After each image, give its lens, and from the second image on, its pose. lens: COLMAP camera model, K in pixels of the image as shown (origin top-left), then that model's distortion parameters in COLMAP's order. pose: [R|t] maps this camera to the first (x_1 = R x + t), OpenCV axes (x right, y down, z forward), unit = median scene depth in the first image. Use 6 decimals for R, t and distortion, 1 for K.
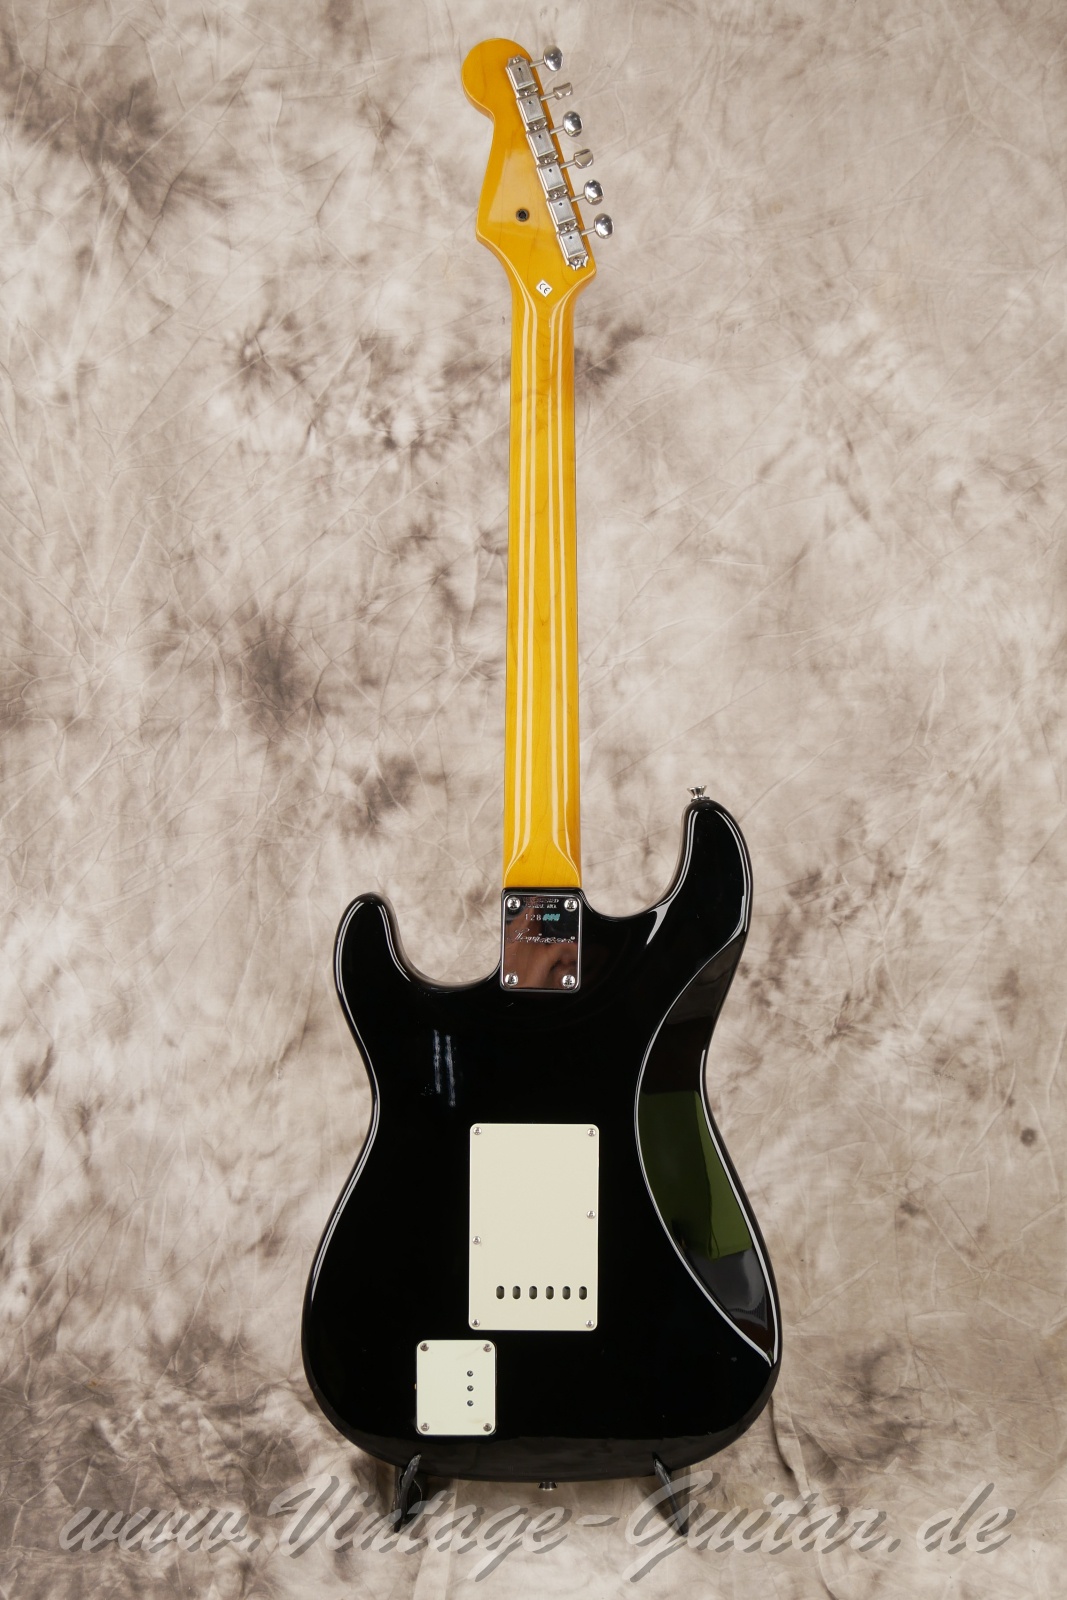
lens RADIAL K [[1830.8, 0, 540.8], [0, 1830.8, 805.0], [0, 0, 1]] dist [-0.007050, -0.016095]
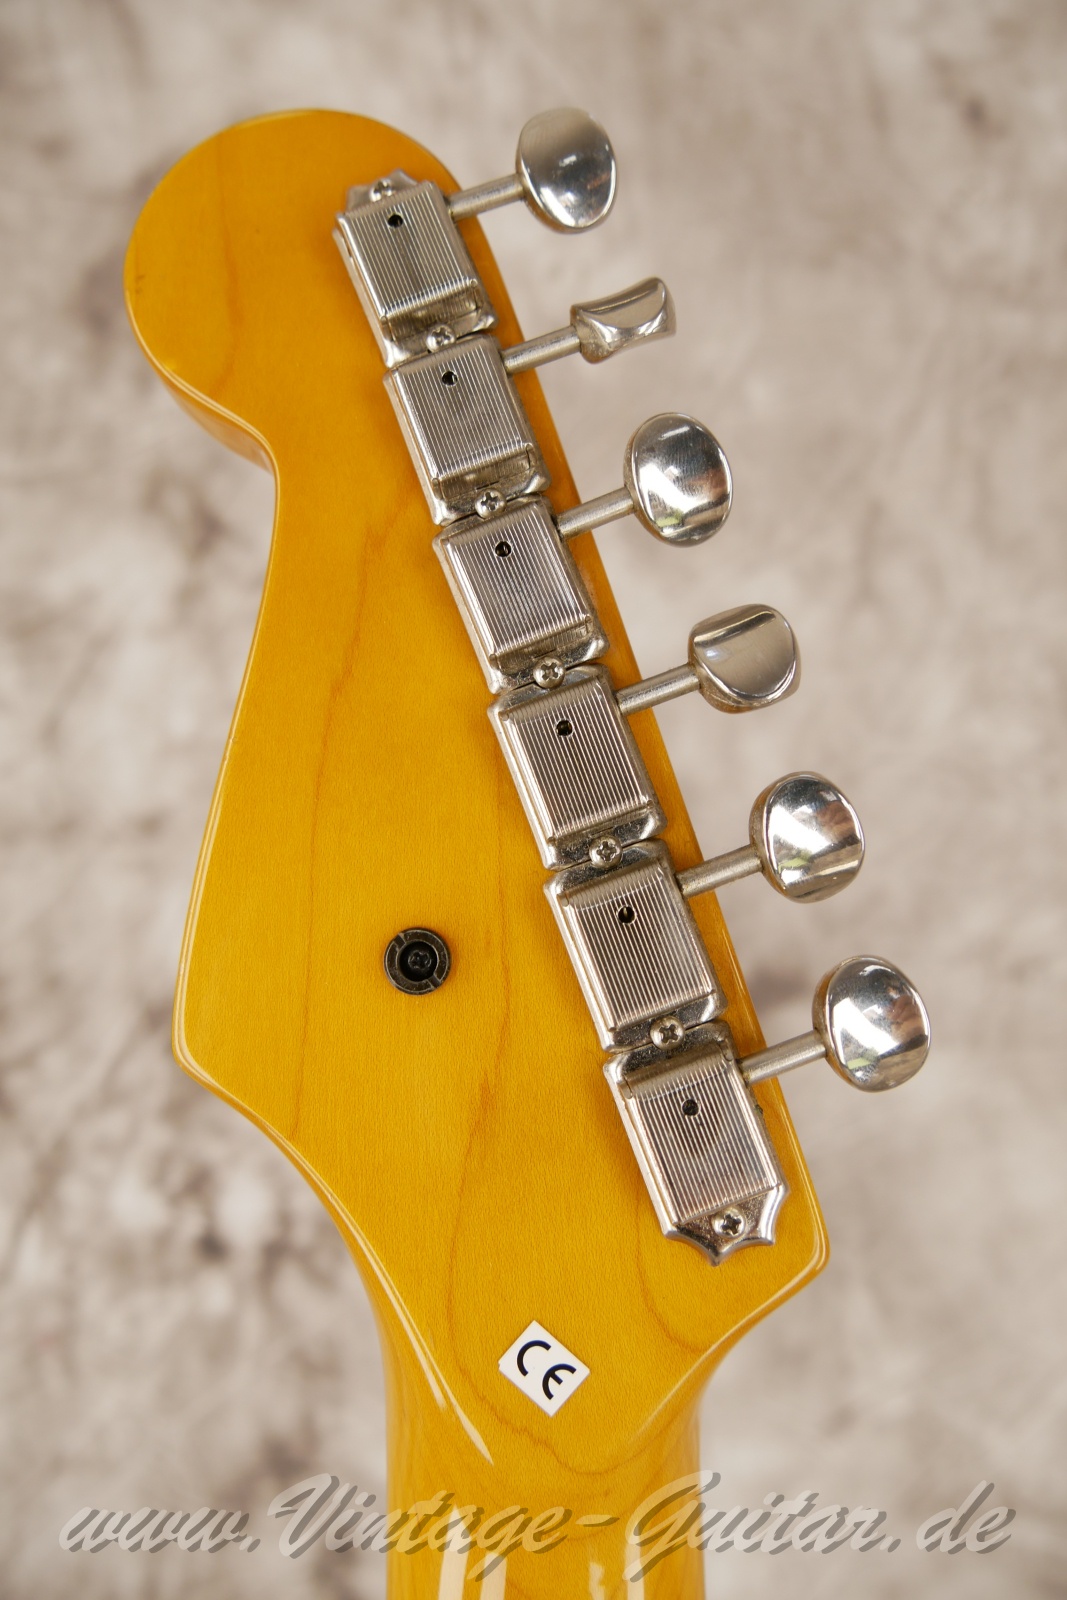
lens RADIAL K [[1308.7, 0, 540.1], [0, 1308.7, 799.1], [0, 0, 1]] dist [-0.085541, 0.047711]
pose [[0.999247, -0.022647, -0.031497, 0.005429], [0.017613, 0.988256, -0.151786, -0.255578], [0.034565, 0.151117, 0.987911, 0.696550]]
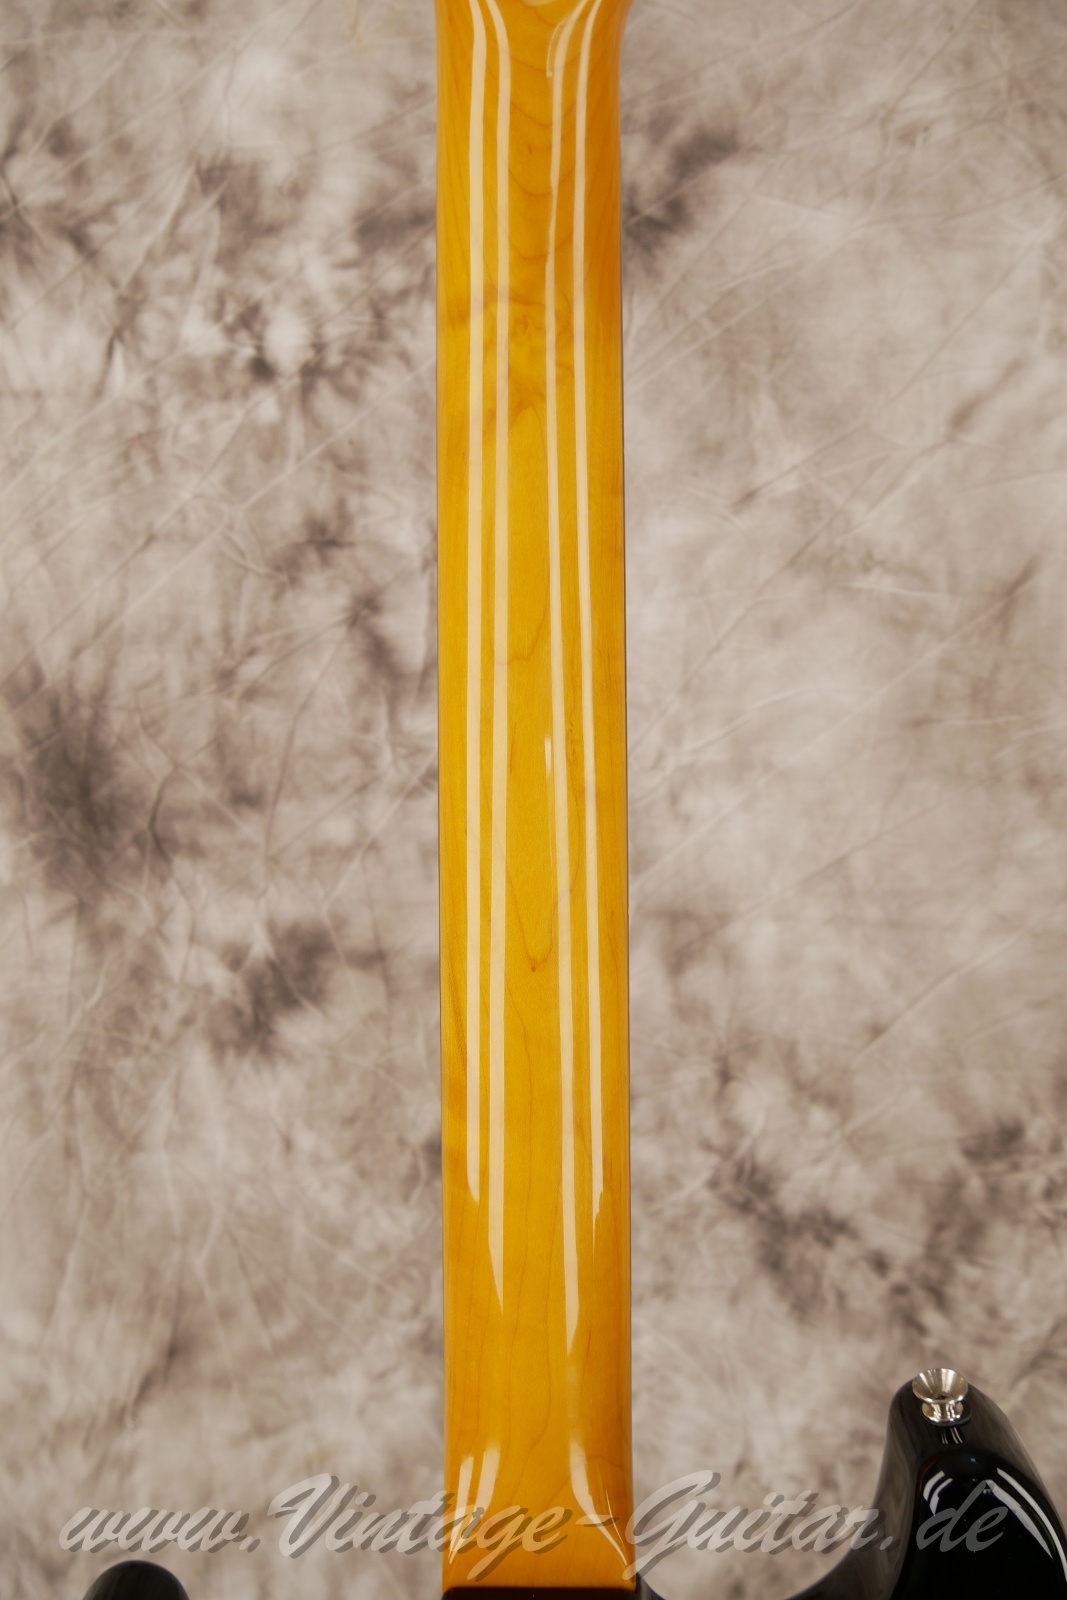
lens RADIAL K [[1308.7, 0, 540.1], [0, 1308.7, 799.1], [0, 0, 1]] dist [-0.085541, 0.047711]
pose [[0.999866, -0.004988, -0.015605, 0.005076], [0.007716, 0.983644, 0.179956, -0.141809], [0.014452, -0.180052, 0.983551, 0.607263]]
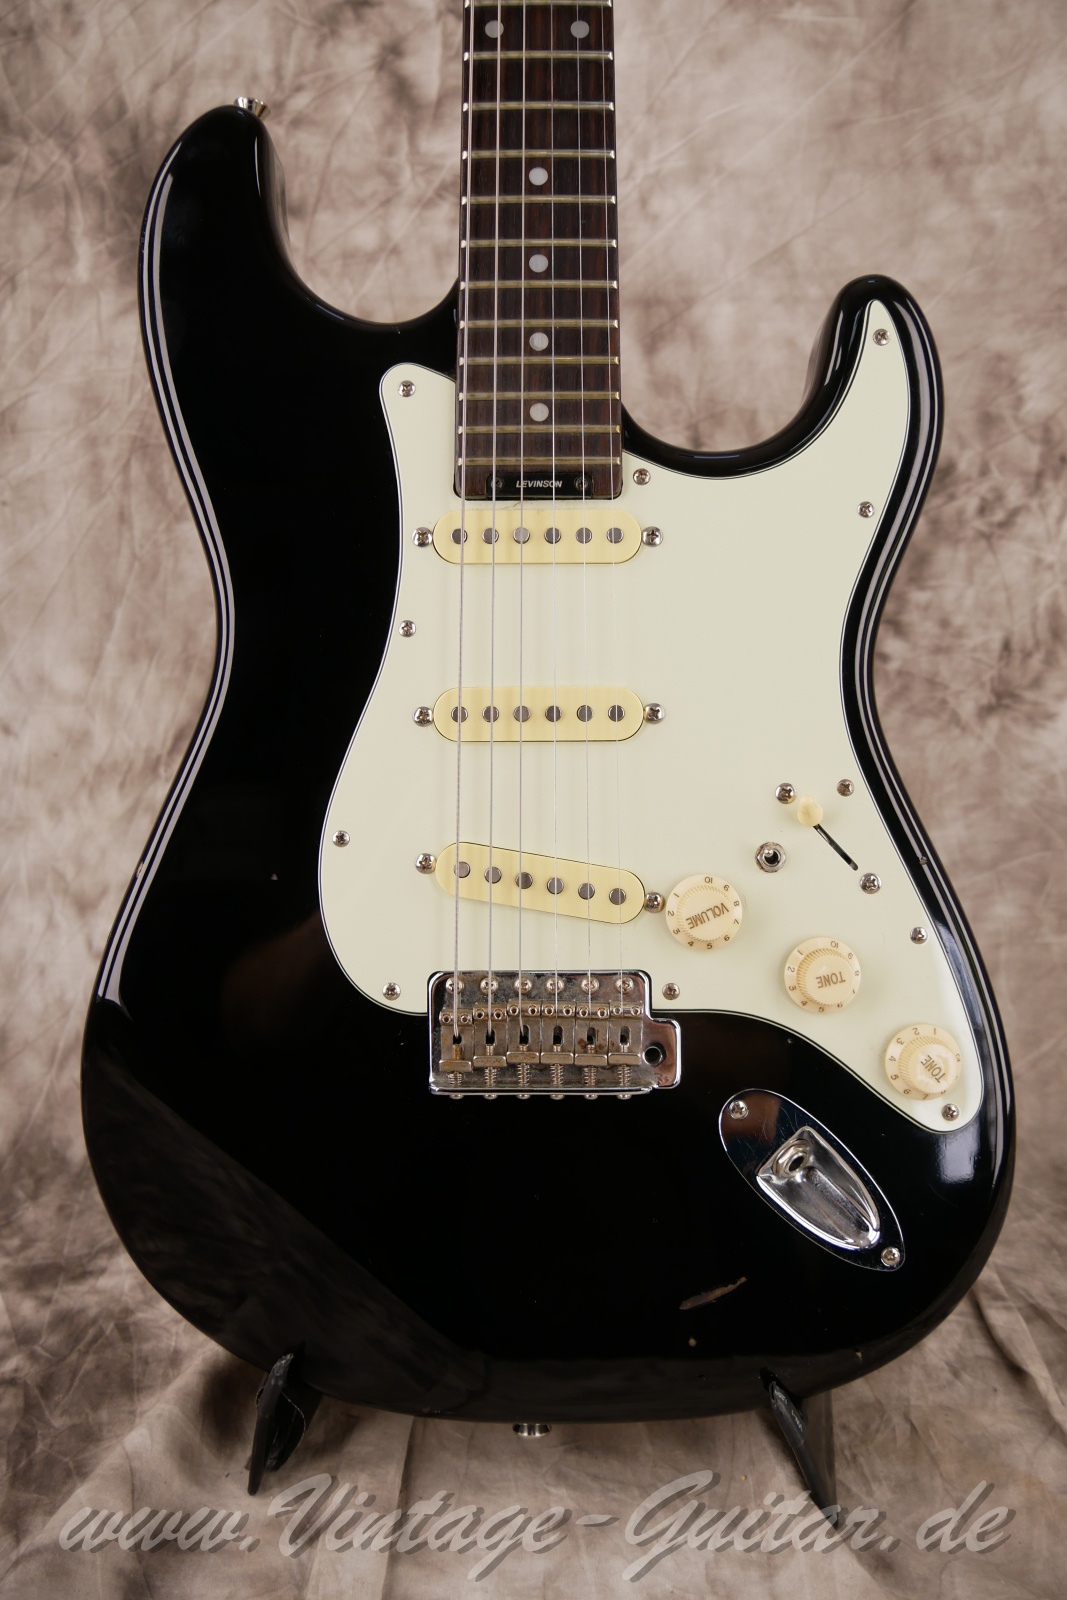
lens RADIAL K [[1331.1, 0, 537.4], [0, 1331.1, 802.7], [0, 0, 1]] dist [-0.073602, 0.041728]
pose [[0.999722, -0.021303, -0.010106, 0.000426], [0.021507, 0.999557, 0.020550, 0.150435], [0.009664, -0.020762, 0.999738, 0.506752]]
